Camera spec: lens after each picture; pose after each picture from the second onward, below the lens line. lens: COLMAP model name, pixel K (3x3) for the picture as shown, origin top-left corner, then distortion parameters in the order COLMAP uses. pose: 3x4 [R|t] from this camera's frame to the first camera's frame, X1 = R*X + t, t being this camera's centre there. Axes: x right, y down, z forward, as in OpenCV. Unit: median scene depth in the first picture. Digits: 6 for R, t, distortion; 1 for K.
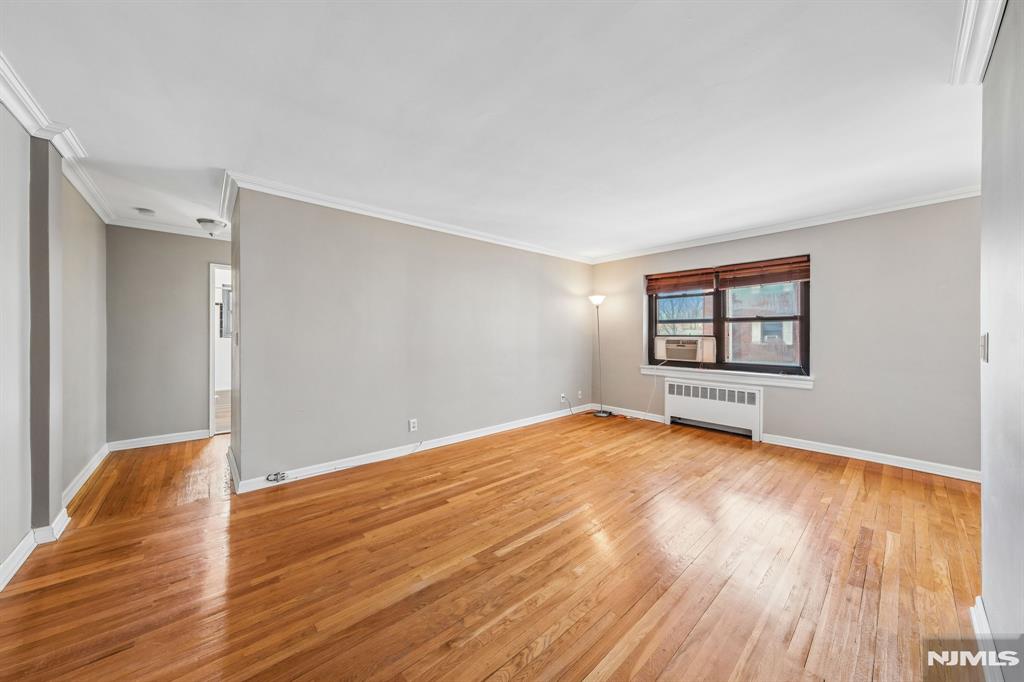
lens RADIAL K [[352.3, 0, 510.0], [0, 352.3, 333.9], [0, 0, 1]] dist [0.000416, 0.000009]
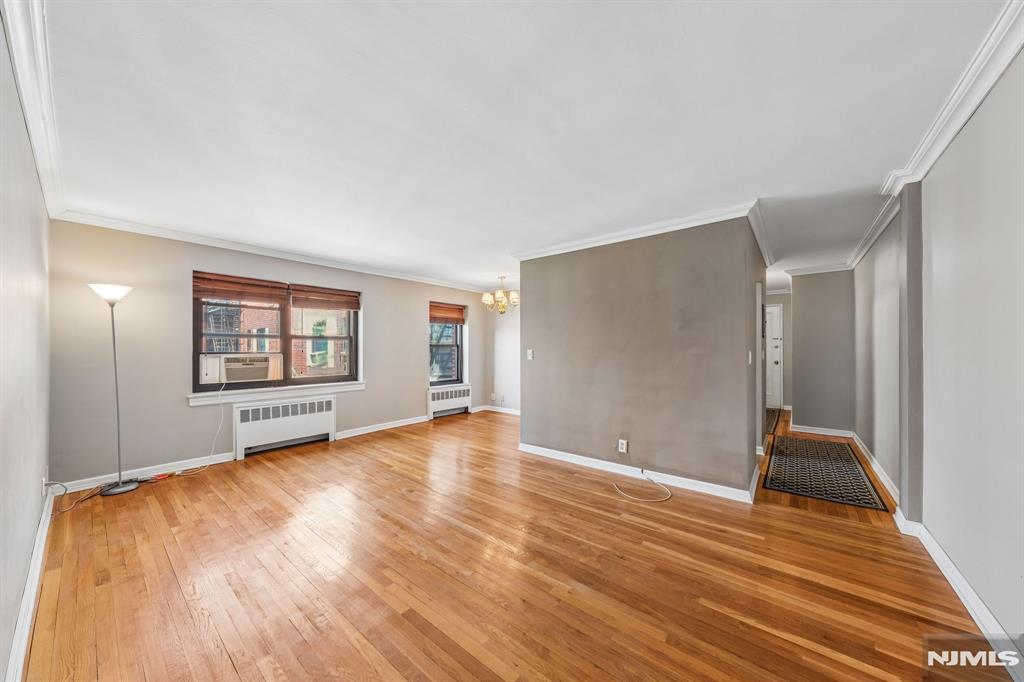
lens RADIAL K [[348.4, 0, 509.2], [0, 348.4, 349.8], [0, 0, 1]] dist [0.000243, 0.000020]
pose [[-0.156706, -0.002364, 0.987642, -0.488025], [0.001927, 0.999995, 0.002700, -0.003281], [-0.987643, 0.002326, -0.156701, 0.531194]]
